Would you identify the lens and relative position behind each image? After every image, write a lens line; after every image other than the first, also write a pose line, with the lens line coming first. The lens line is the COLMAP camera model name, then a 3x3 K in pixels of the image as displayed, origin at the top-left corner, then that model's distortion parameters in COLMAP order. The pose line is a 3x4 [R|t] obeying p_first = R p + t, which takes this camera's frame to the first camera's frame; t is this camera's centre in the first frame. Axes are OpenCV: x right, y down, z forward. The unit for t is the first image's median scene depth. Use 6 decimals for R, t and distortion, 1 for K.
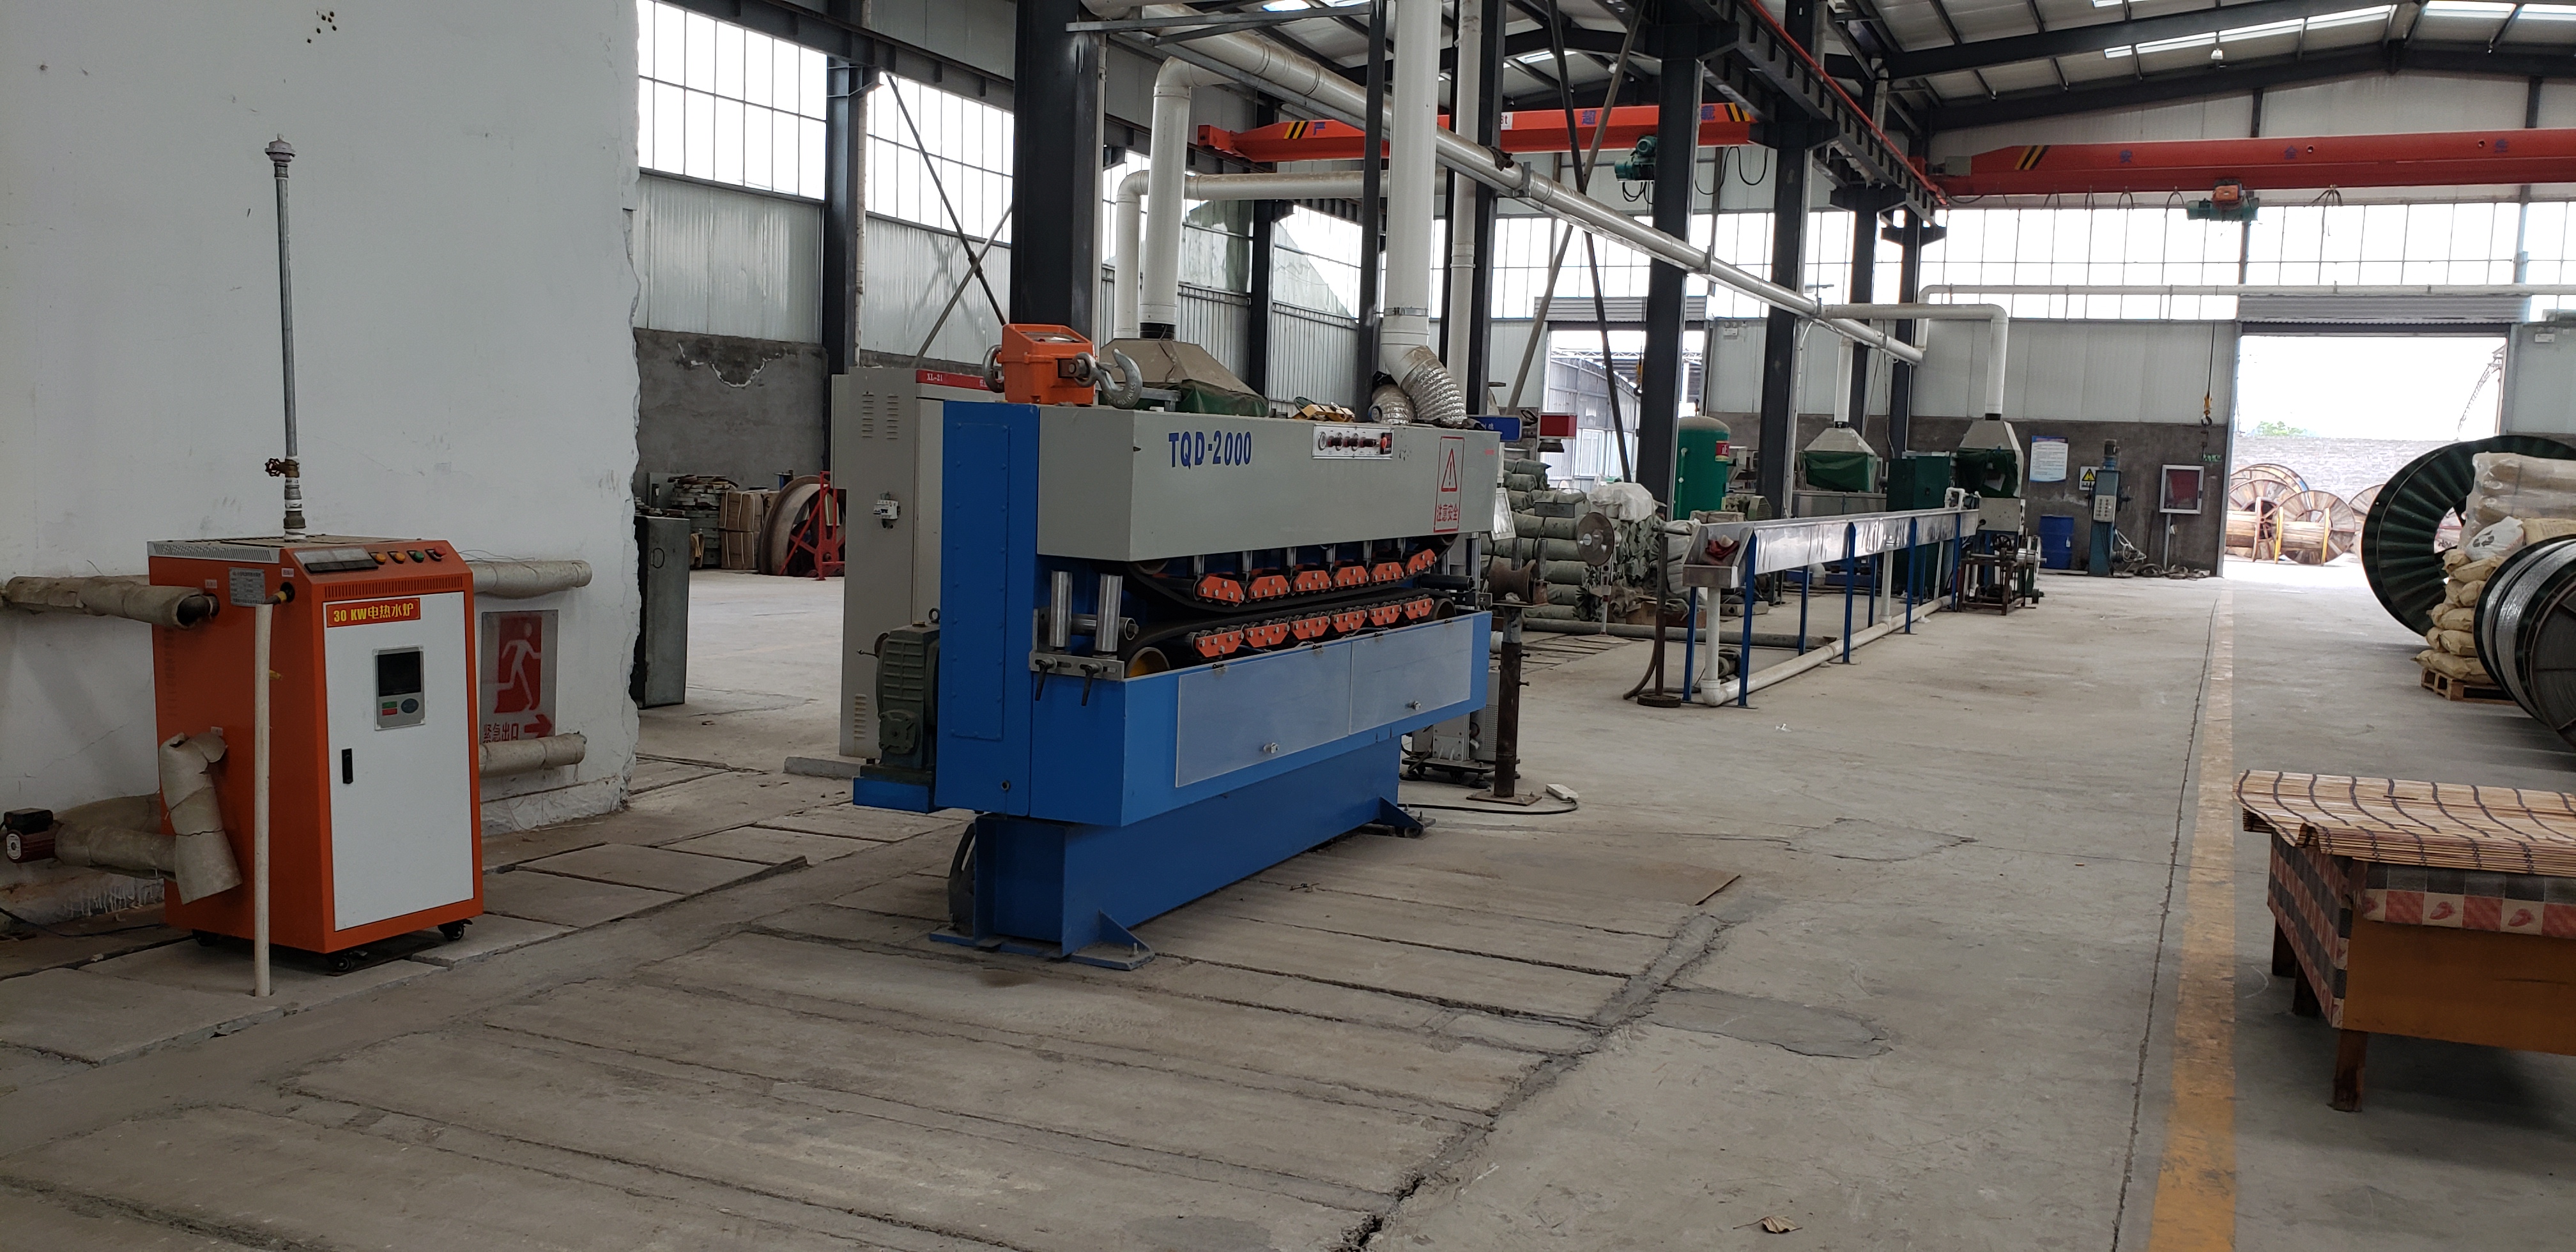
lens RADIAL K [[1998.1, 0, 1287.5], [0, 1998.1, 626.4], [0, 0, 1]] dist [0.004459, 0.000194]
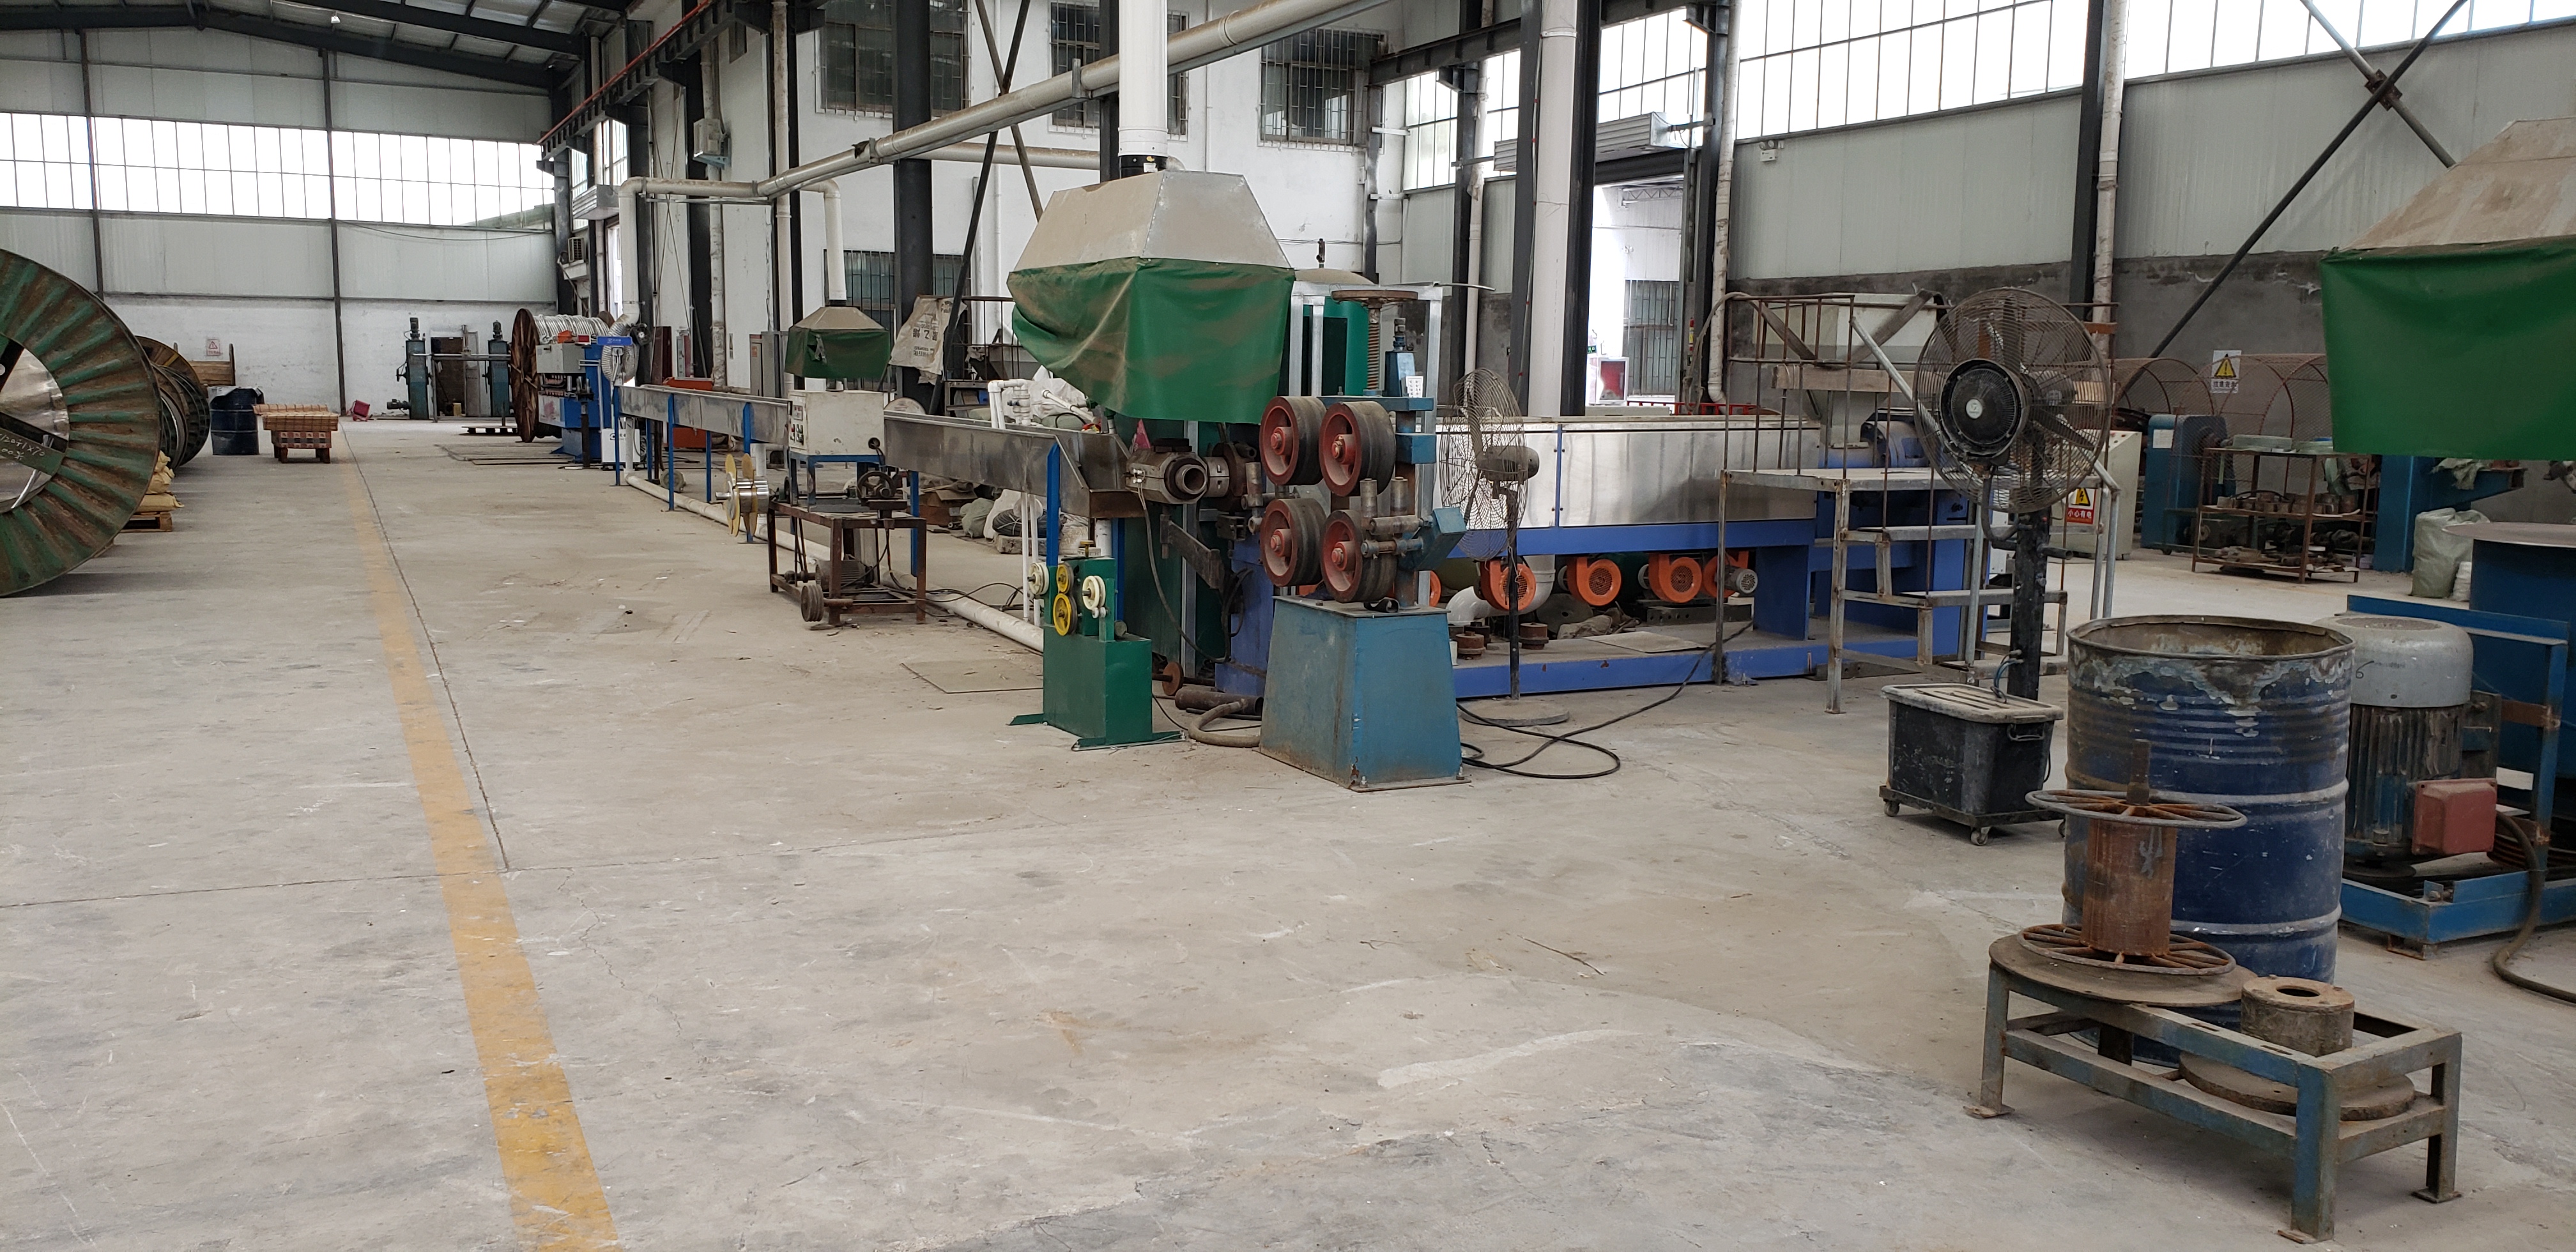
lens RADIAL K [[1998.1, 0, 1287.3], [0, 1998.1, 631.7], [0, 0, 1]] dist [0.004459, 0.000194]
pose [[-0.662193, 0.053672, -0.747408, 0.322217], [-0.105026, 0.980938, 0.163493, -0.048809], [0.741936, 0.186761, -0.643934, 0.700729]]
